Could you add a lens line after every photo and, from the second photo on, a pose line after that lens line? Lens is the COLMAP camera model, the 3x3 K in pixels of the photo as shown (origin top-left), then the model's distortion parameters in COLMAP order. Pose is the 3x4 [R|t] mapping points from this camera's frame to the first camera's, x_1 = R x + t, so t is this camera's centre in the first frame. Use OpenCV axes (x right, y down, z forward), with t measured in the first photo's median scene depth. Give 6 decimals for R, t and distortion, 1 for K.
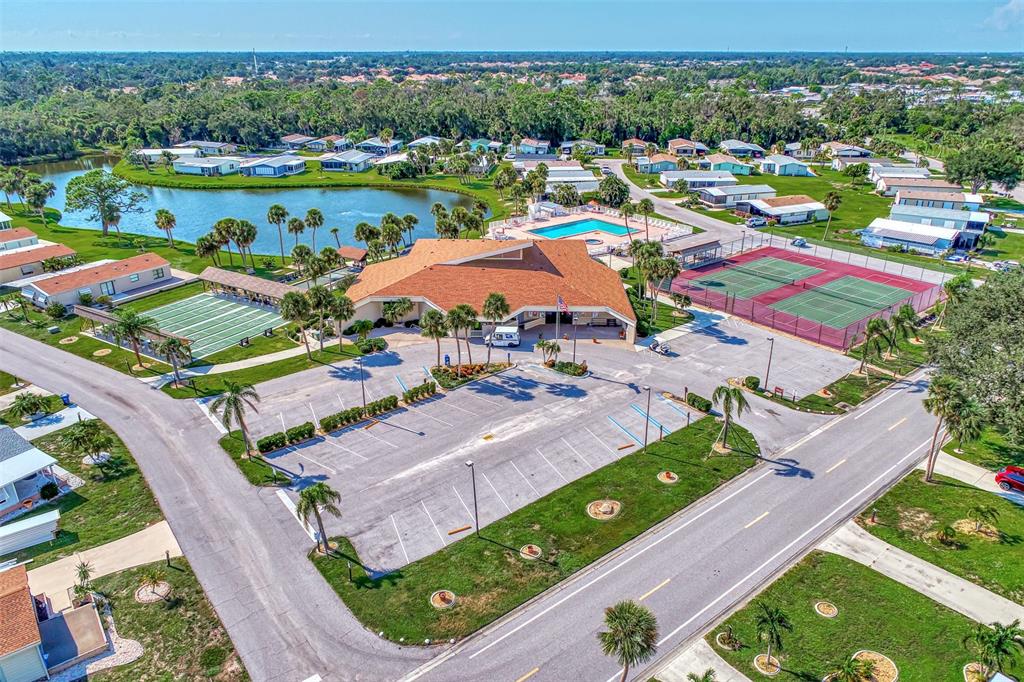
lens RADIAL K [[687.8, 0, 512.0], [0, 687.8, 341.0], [0, 0, 1]] dist [-0.010067, 0.002614]
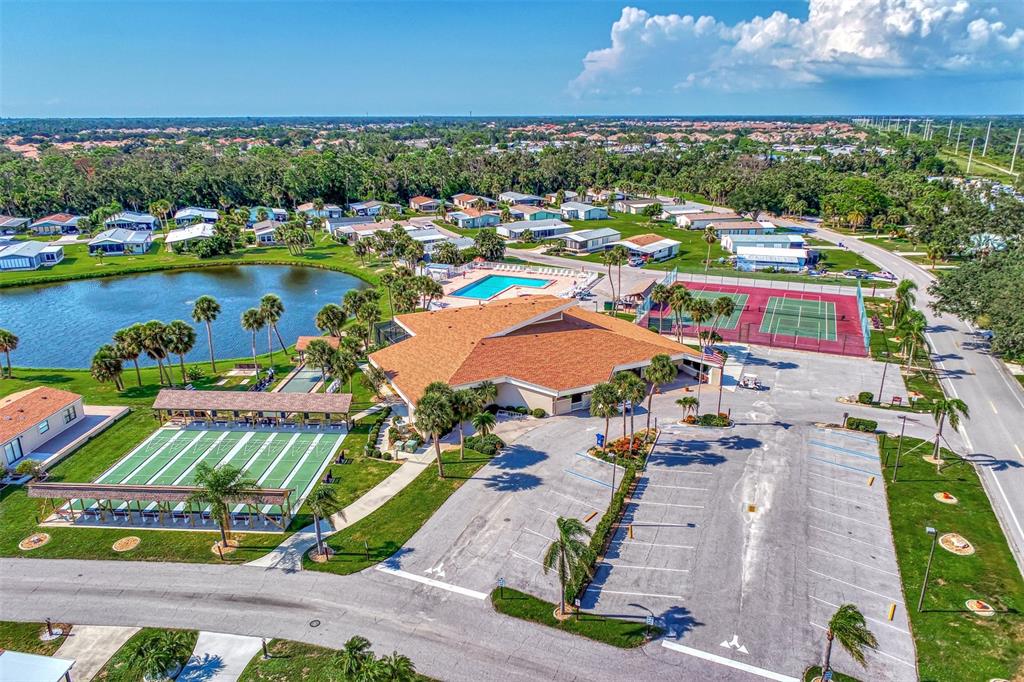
lens RADIAL K [[687.8, 0, 512.0], [0, 687.8, 341.0], [0, 0, 1]] dist [-0.010067, 0.002614]
pose [[0.881585, -0.149768, 0.447636, -0.363347], [0.186507, 0.981685, -0.038864, -0.052974], [-0.433617, 0.117749, 0.893371, 0.163851]]
